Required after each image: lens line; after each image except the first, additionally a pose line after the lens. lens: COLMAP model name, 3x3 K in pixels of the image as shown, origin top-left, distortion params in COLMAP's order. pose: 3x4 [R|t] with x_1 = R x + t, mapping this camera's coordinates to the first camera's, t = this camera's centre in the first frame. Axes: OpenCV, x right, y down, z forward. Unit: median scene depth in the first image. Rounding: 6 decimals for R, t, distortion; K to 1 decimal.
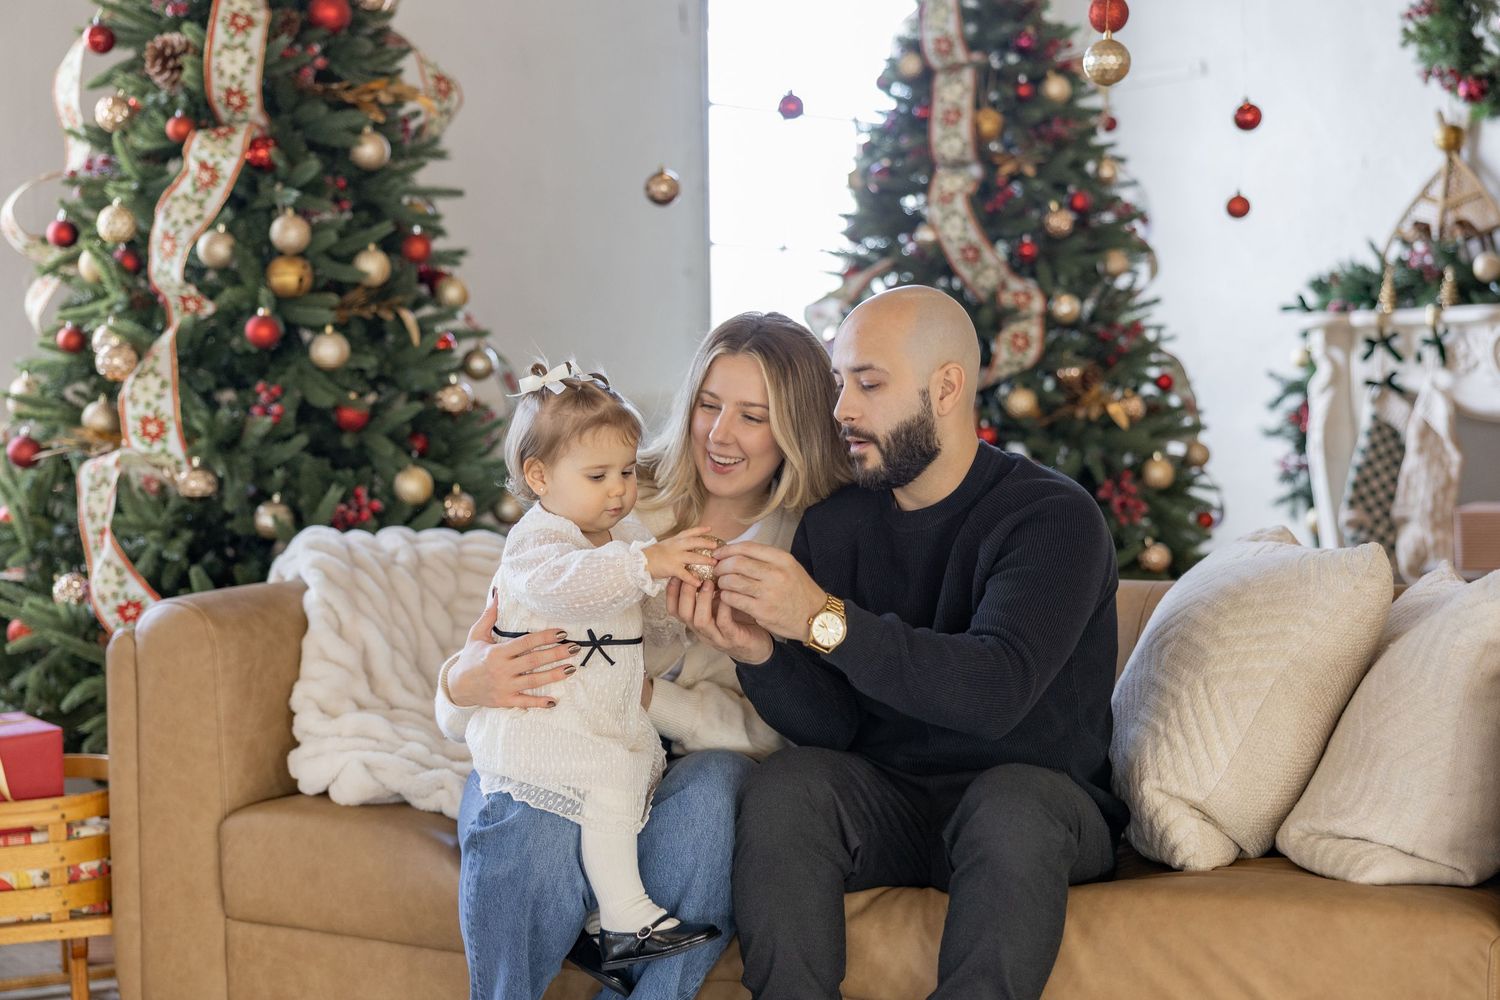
lens RADIAL K [[2165.3, 0, 745.2], [0, 2165.3, 484.2], [0, 0, 1]] dist [0.019855, 0.000000]
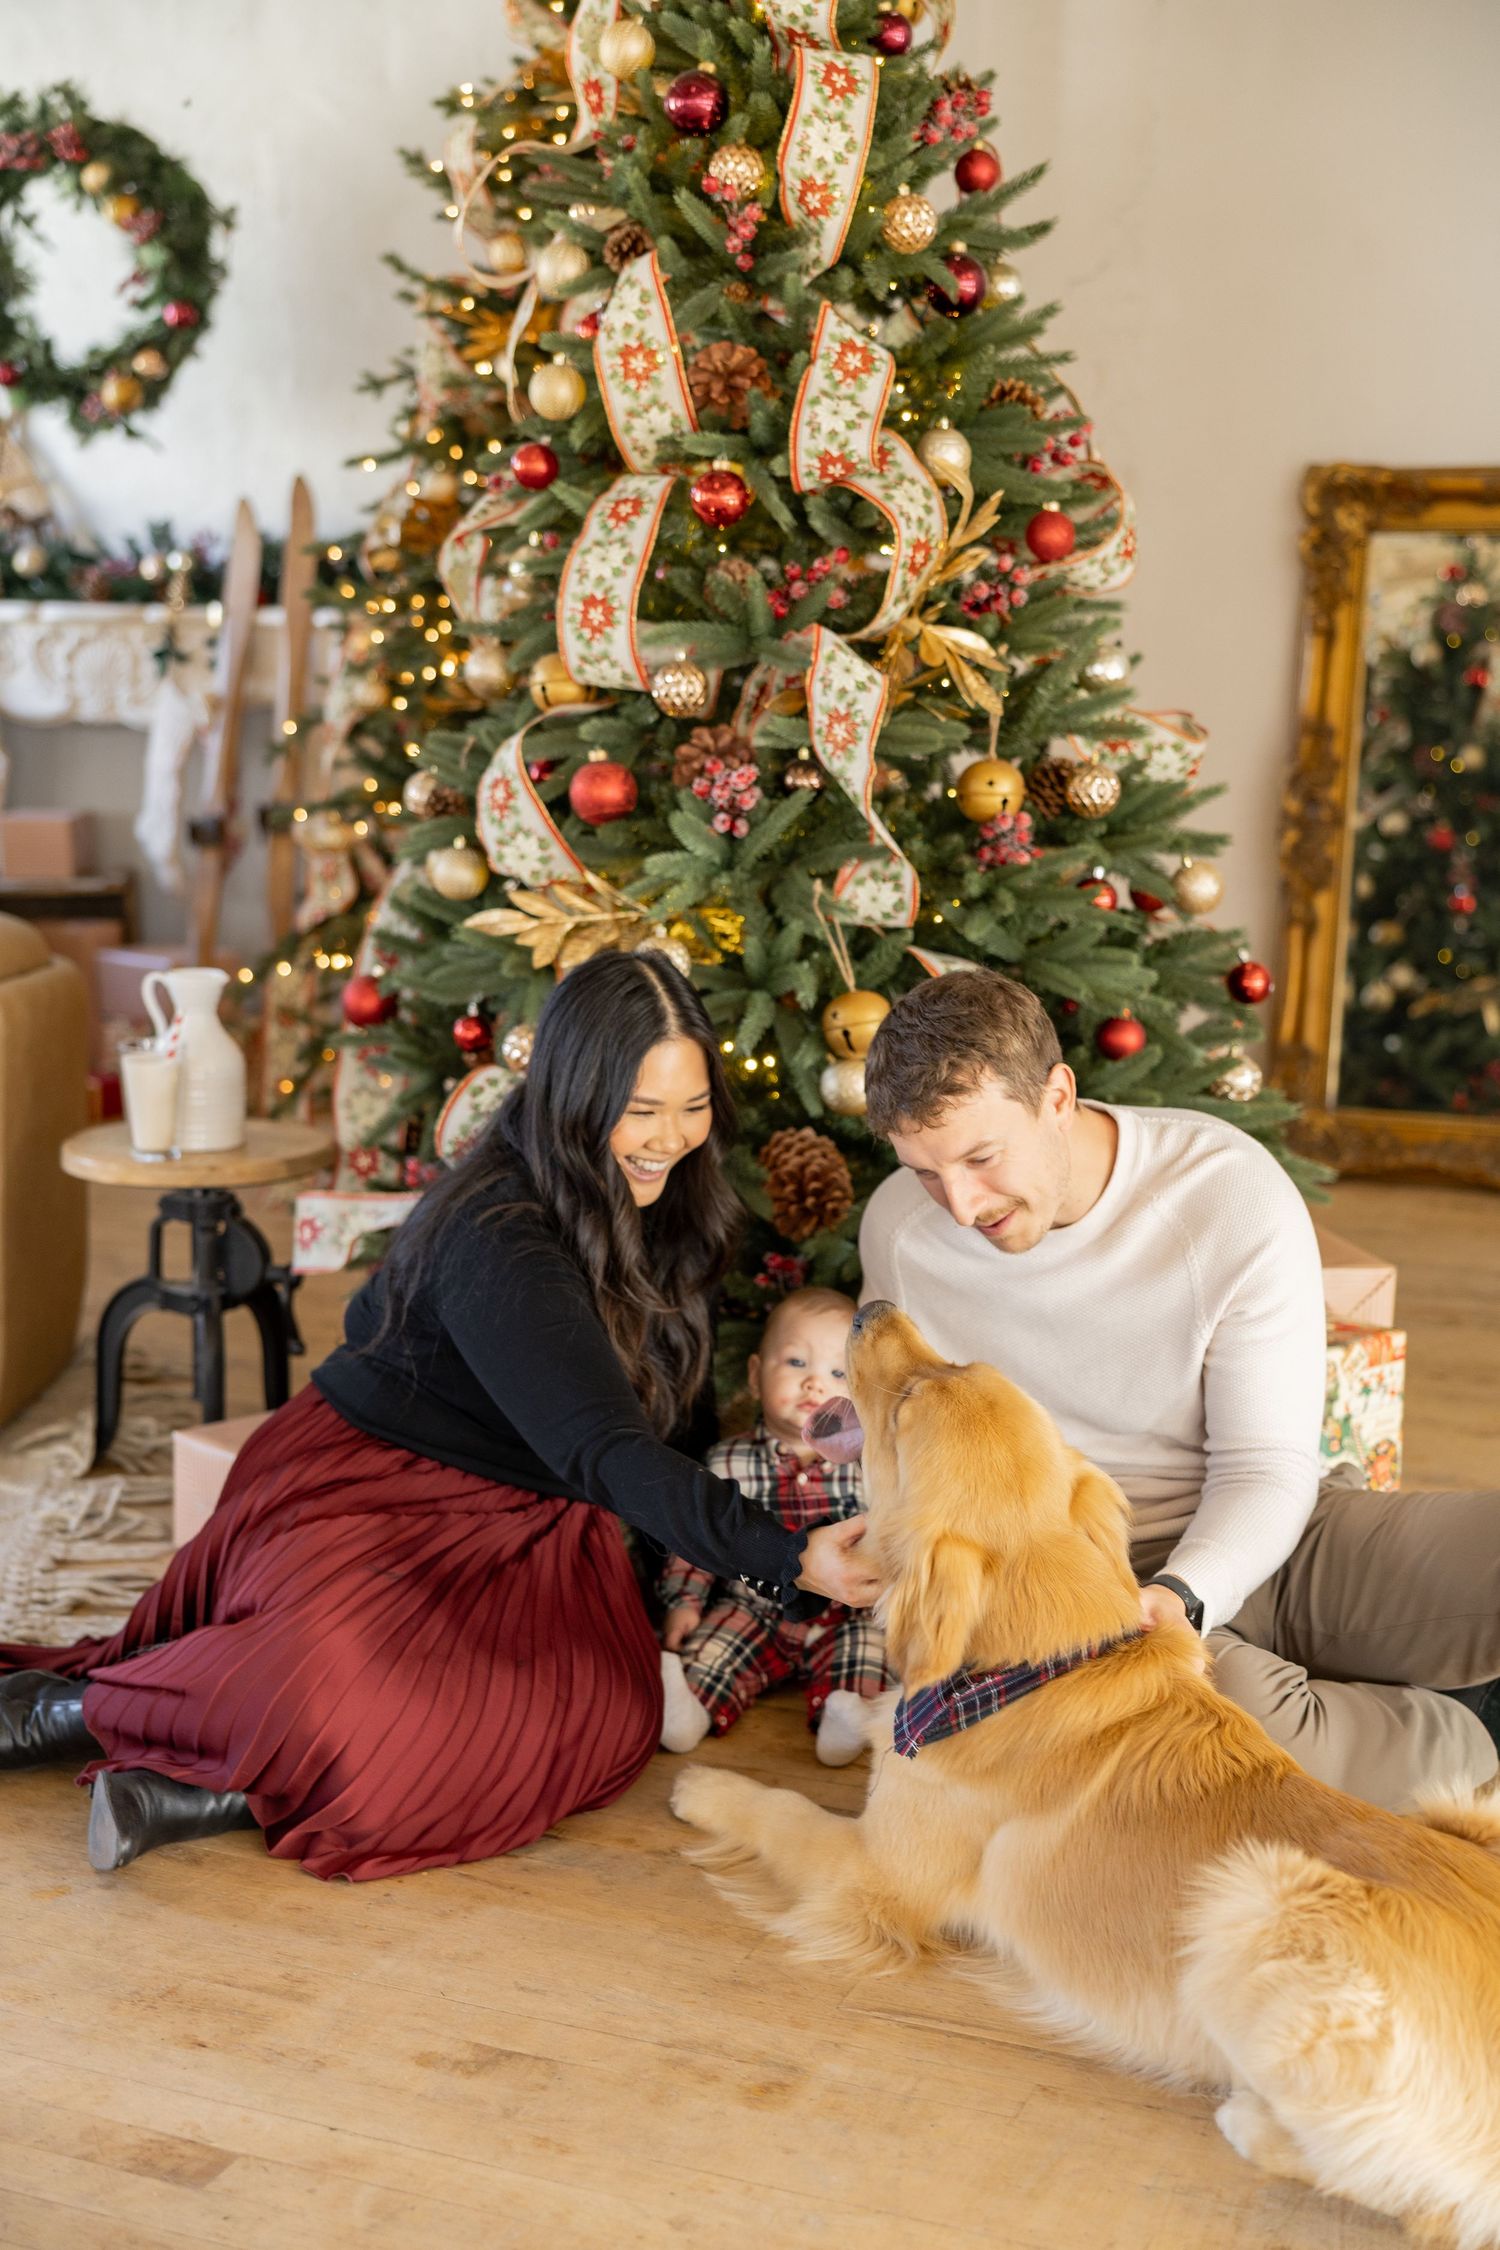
lens RADIAL K [[2913.4, 0, 744.5], [0, 2913.4, 1118.2], [0, 0, 1]] dist [0.013113, 0.000000]
pose [[0.885501, -0.042730, 0.462668, 0.015644], [-0.017786, 0.991915, 0.125650, -0.025953], [-0.464297, -0.119493, 0.877582, -0.335180]]
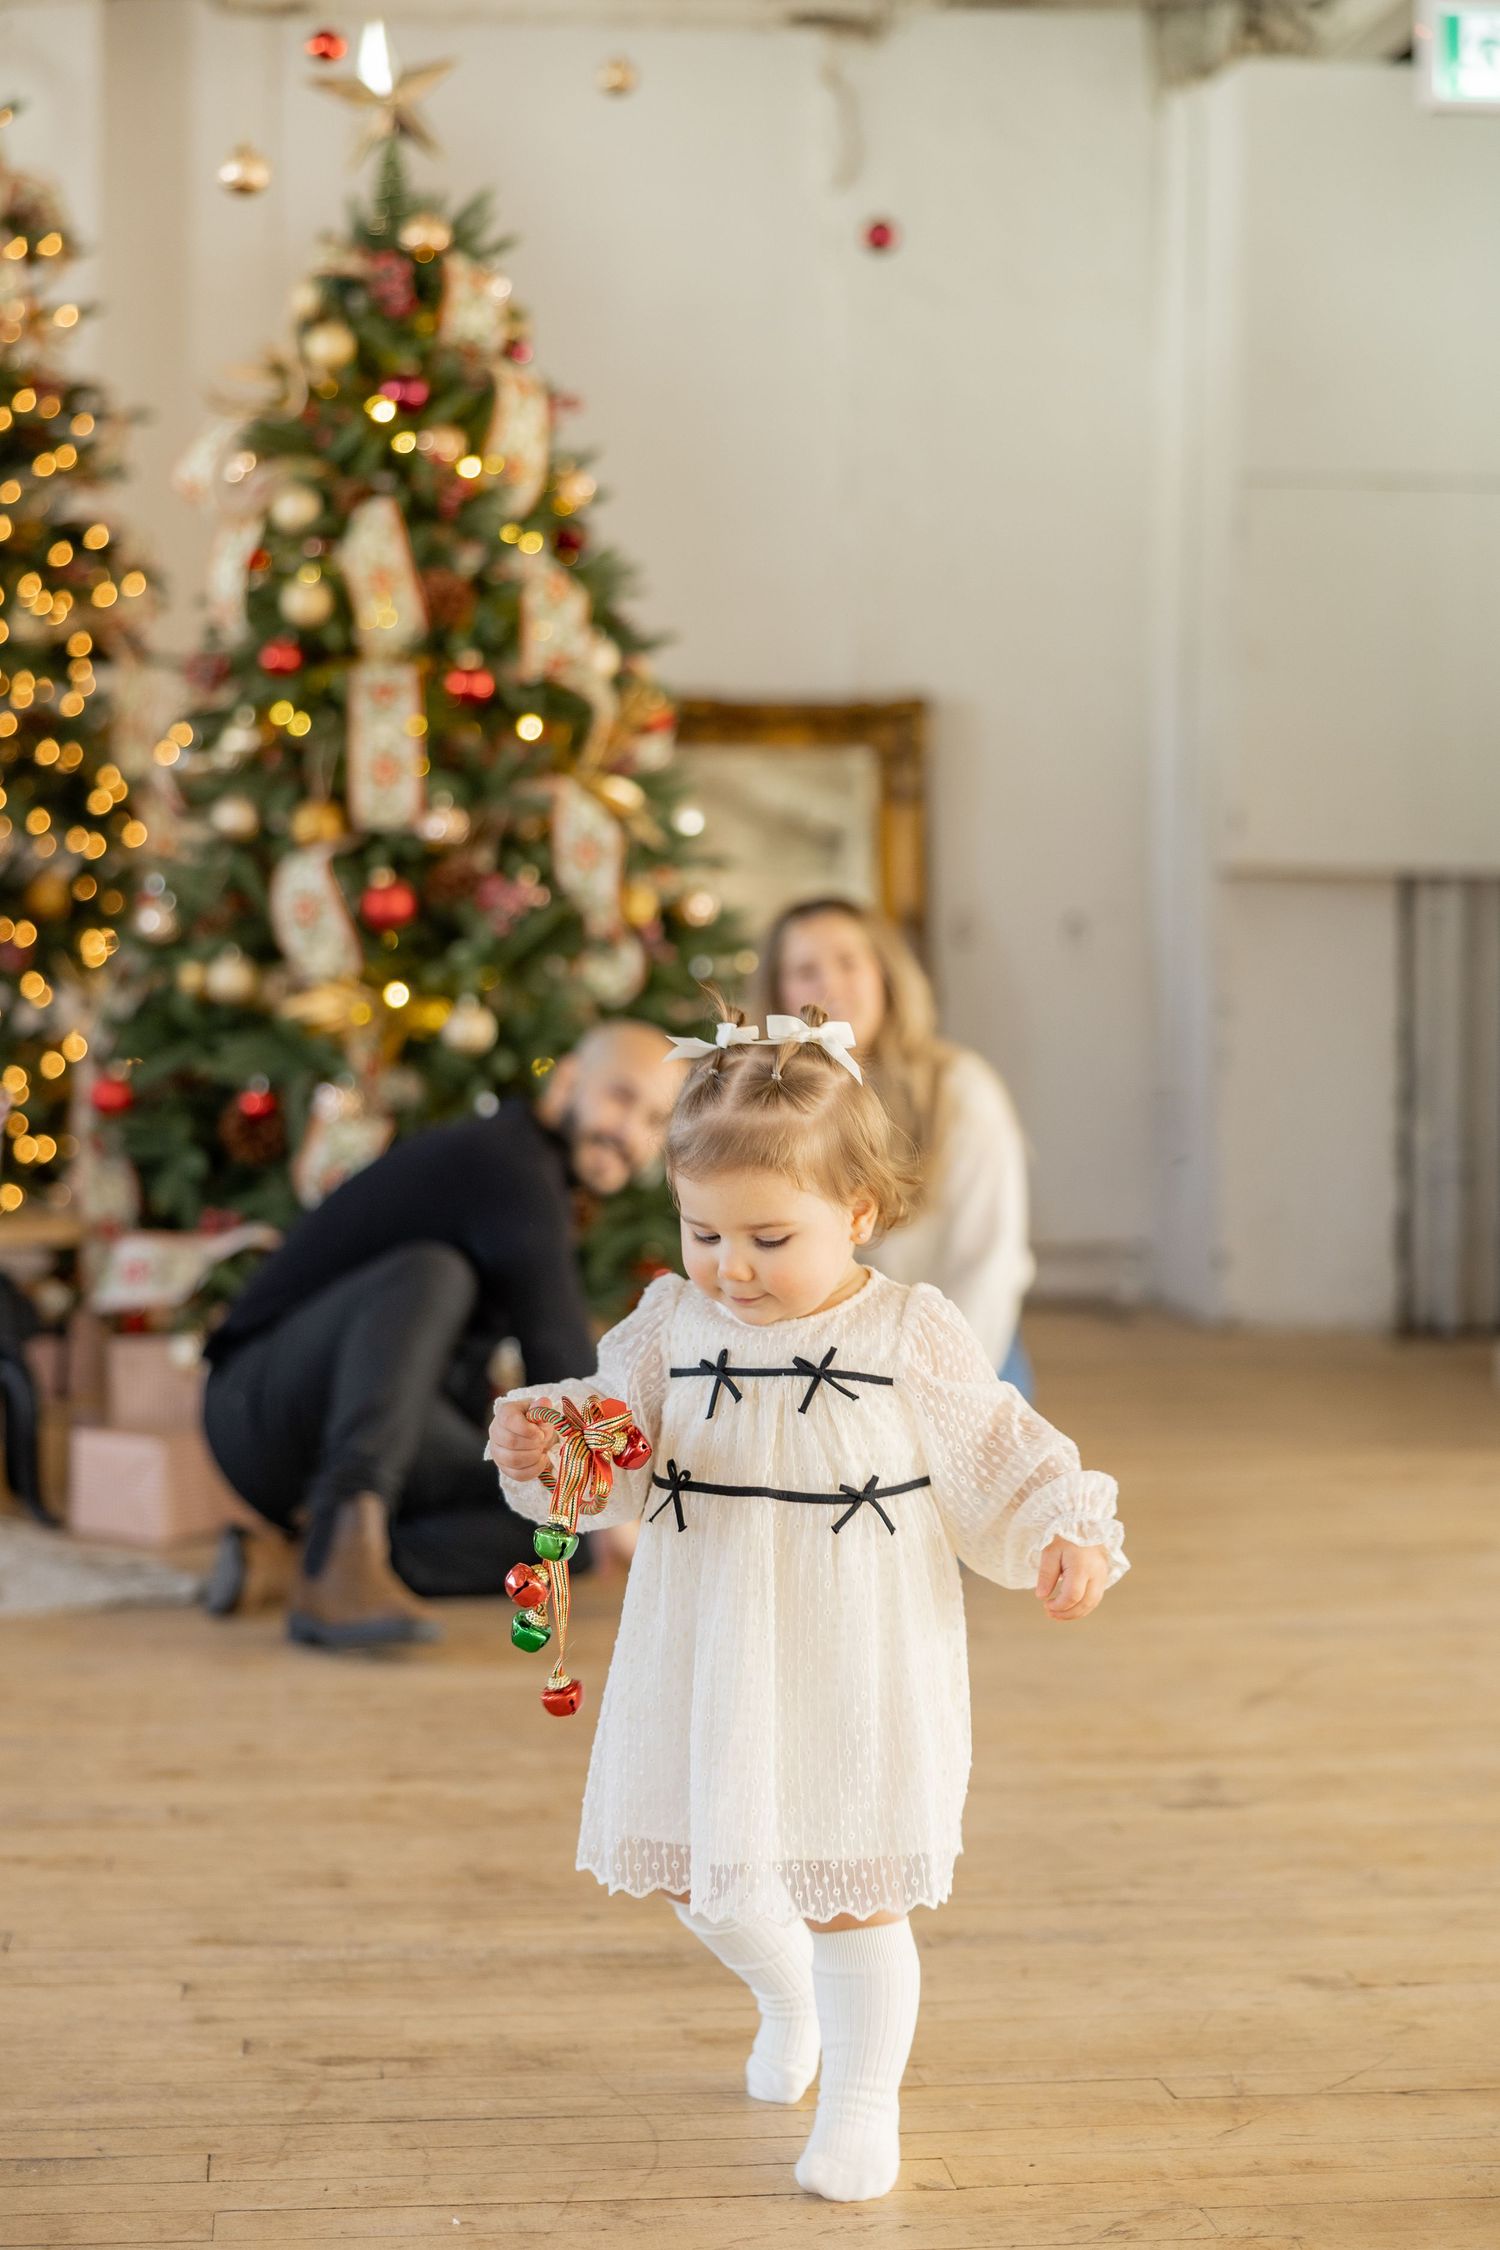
lens RADIAL K [[3777.1, 0, 746.3], [0, 3777.1, 1122.7], [0, 0, 1]] dist [-0.005301, 0.000000]
pose [[0.544061, -0.005683, 0.839027, -0.607789], [0.010755, 0.999942, -0.000202, 0.053561], [-0.838977, 0.009134, 0.544091, -0.426839]]
